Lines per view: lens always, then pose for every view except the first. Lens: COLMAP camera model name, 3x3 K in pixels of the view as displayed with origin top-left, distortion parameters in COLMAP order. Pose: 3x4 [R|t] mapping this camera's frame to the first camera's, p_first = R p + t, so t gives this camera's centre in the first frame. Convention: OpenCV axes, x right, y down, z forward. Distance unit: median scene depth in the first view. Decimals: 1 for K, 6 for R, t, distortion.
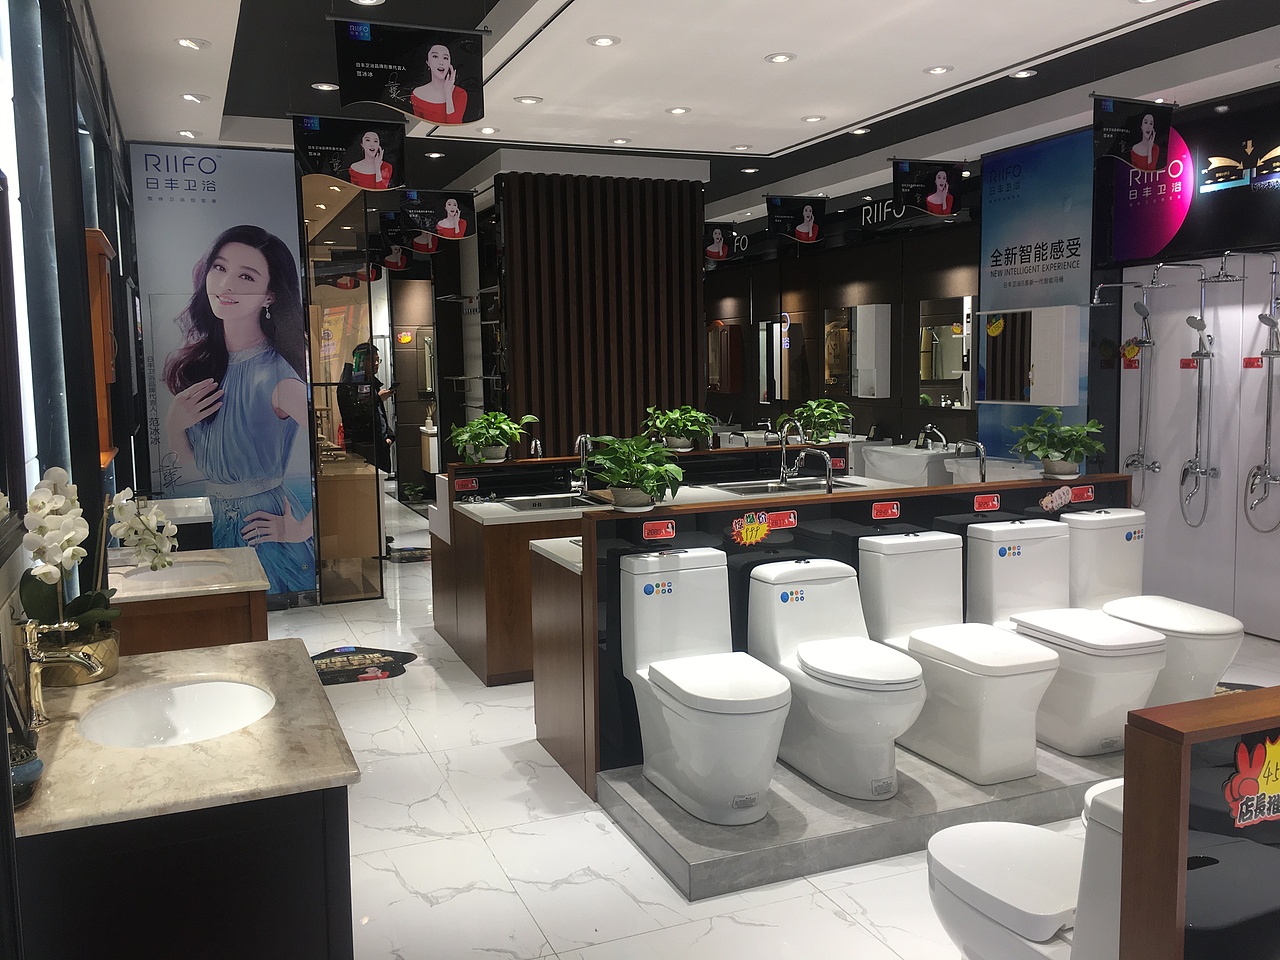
lens RADIAL K [[1097.3, 0, 621.5], [0, 1097.3, 463.9], [0, 0, 1]] dist [0.082495, -0.117464]
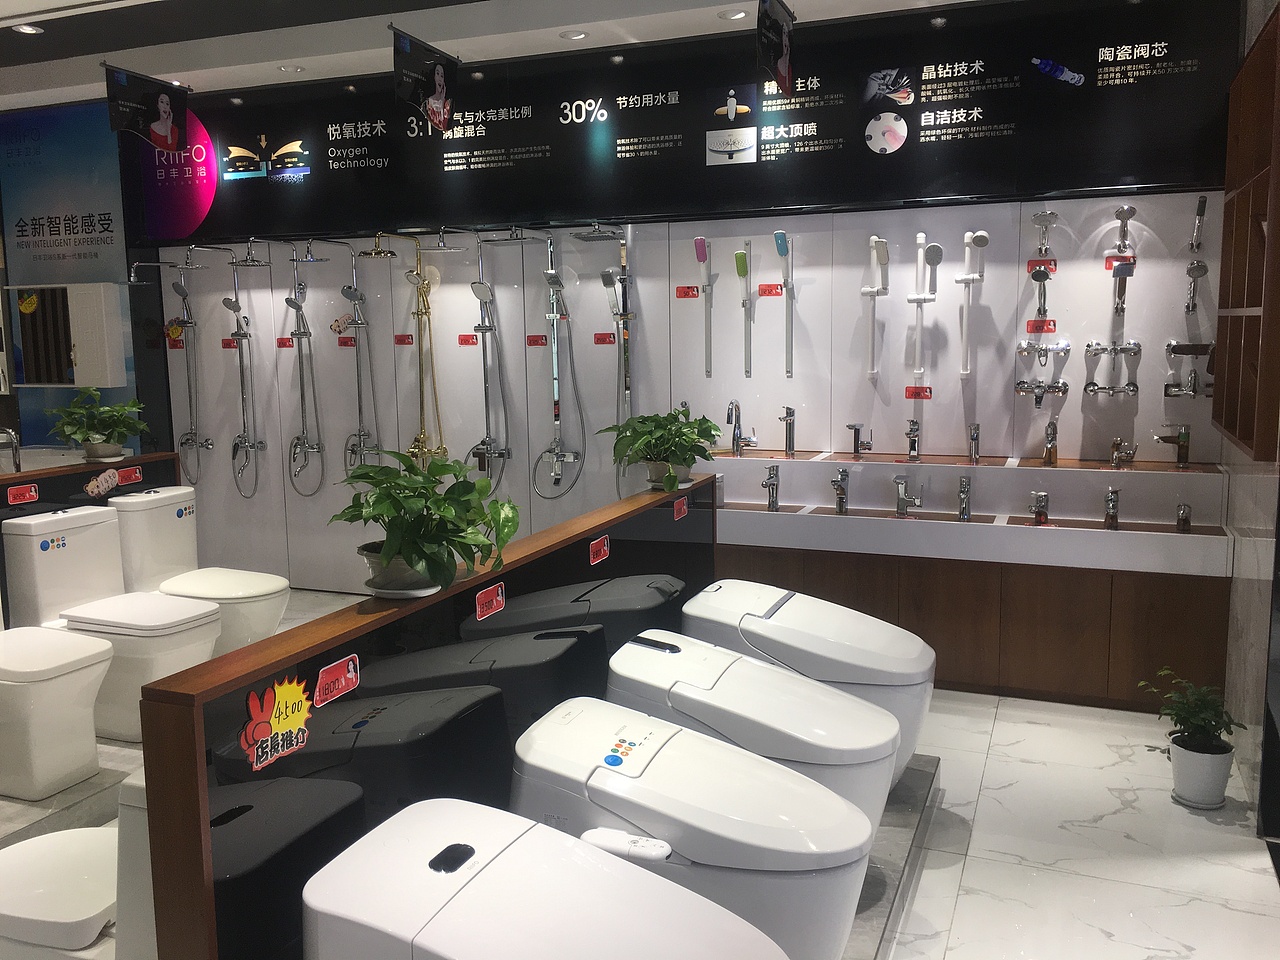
lens RADIAL K [[1097.3, 0, 640.2], [0, 1097.3, 468.6], [0, 0, 1]] dist [0.082495, -0.117464]
pose [[0.689200, -0.083724, 0.719718, 0.016523], [0.069639, 0.996357, 0.049218, 0.003118], [-0.721217, 0.016199, 0.692520, -0.000515]]
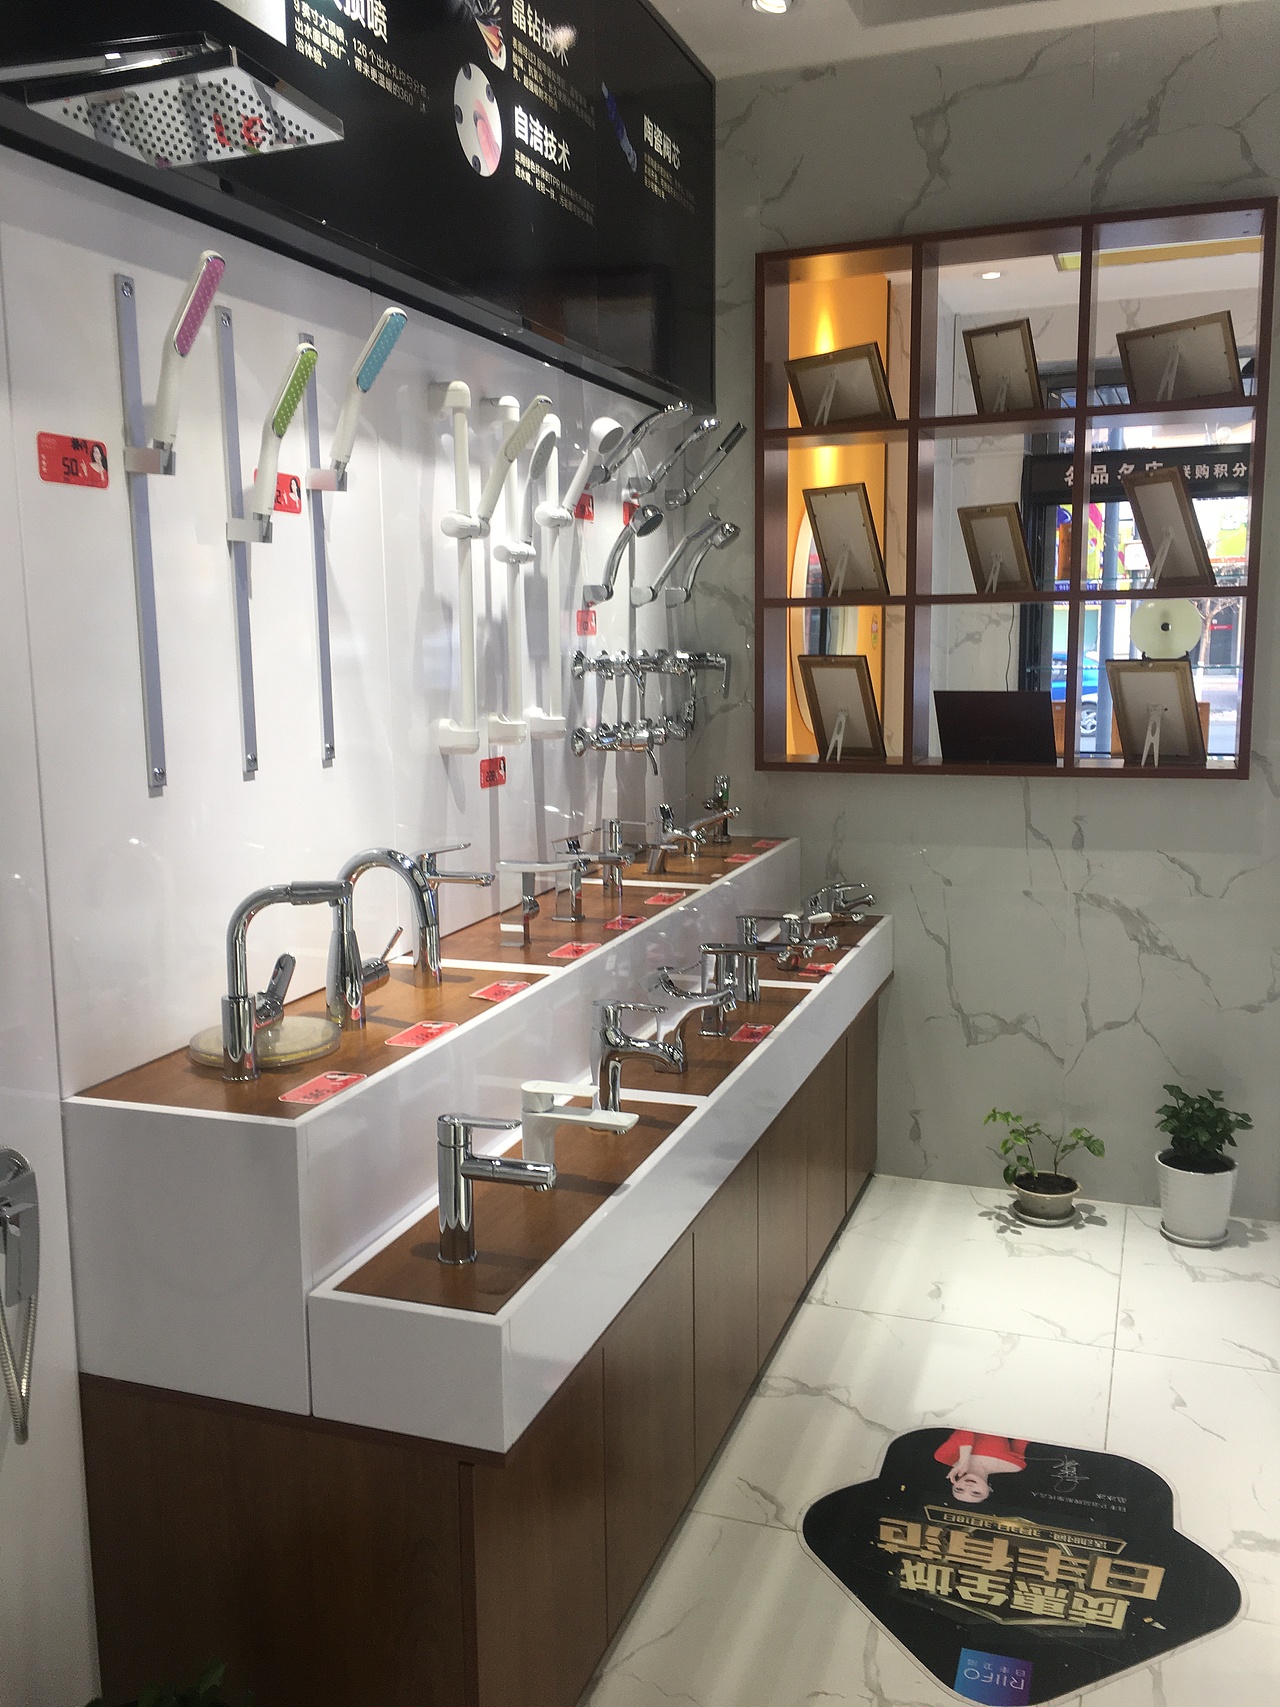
lens RADIAL K [[1463.3, 0, 636.6], [0, 1463.3, 842.0], [0, 0, 1]] dist [0.082495, -0.117464]
pose [[-0.751279, -0.071685, 0.656080, 0.432500], [0.085046, 0.975281, 0.203948, -0.072960], [-0.654482, 0.209019, -0.726611, 0.779775]]
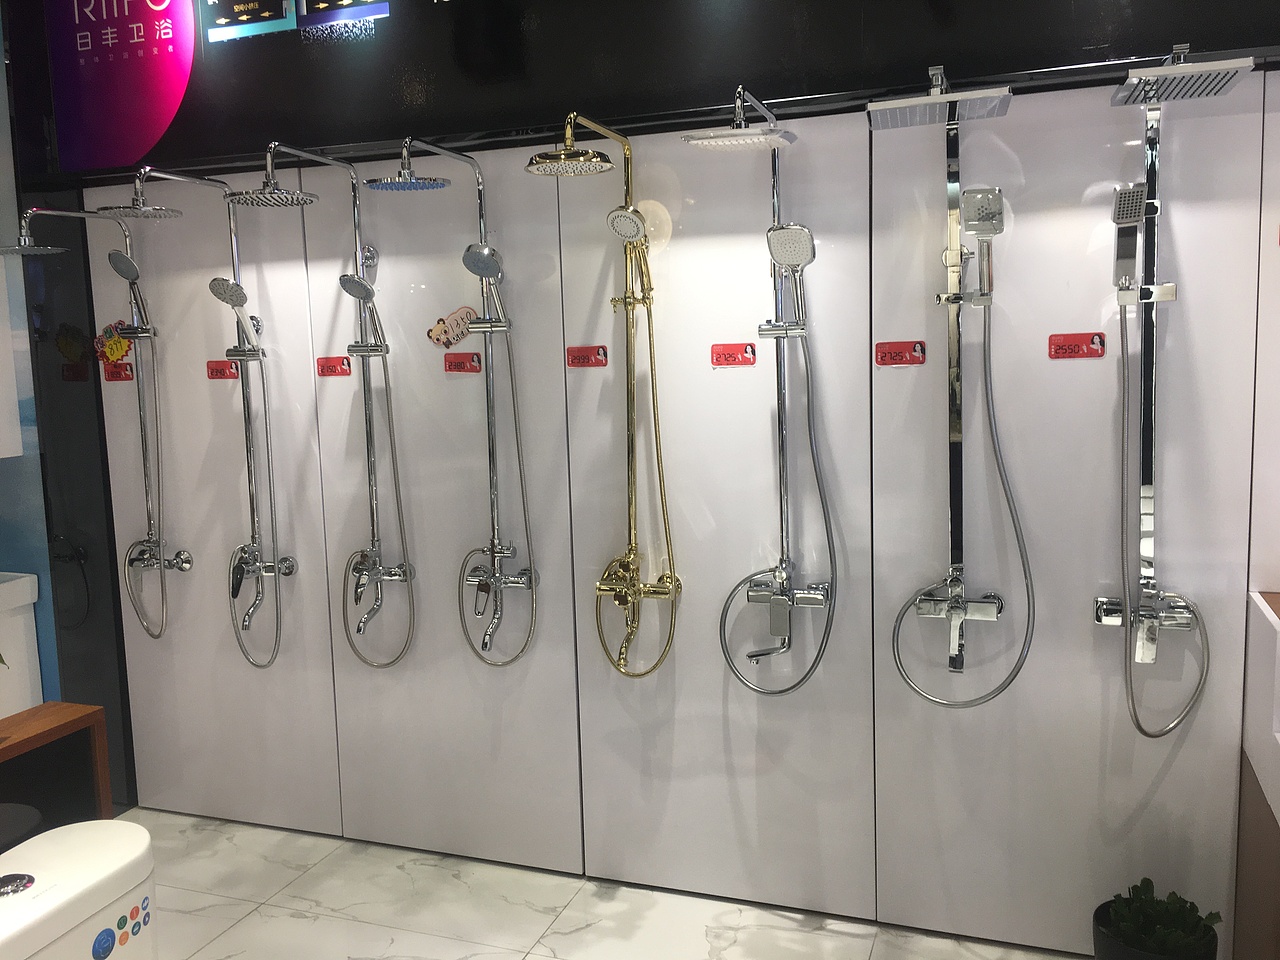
lens RADIAL K [[1097.3, 0, 639.9], [0, 1097.3, 480.5], [0, 0, 1]] dist [0.082495, -0.117464]
pose [[0.668833, -0.088343, 0.738145, 0.262291], [0.083746, 0.995547, 0.043268, -0.046034], [-0.738680, 0.032878, 0.673253, 0.527192]]
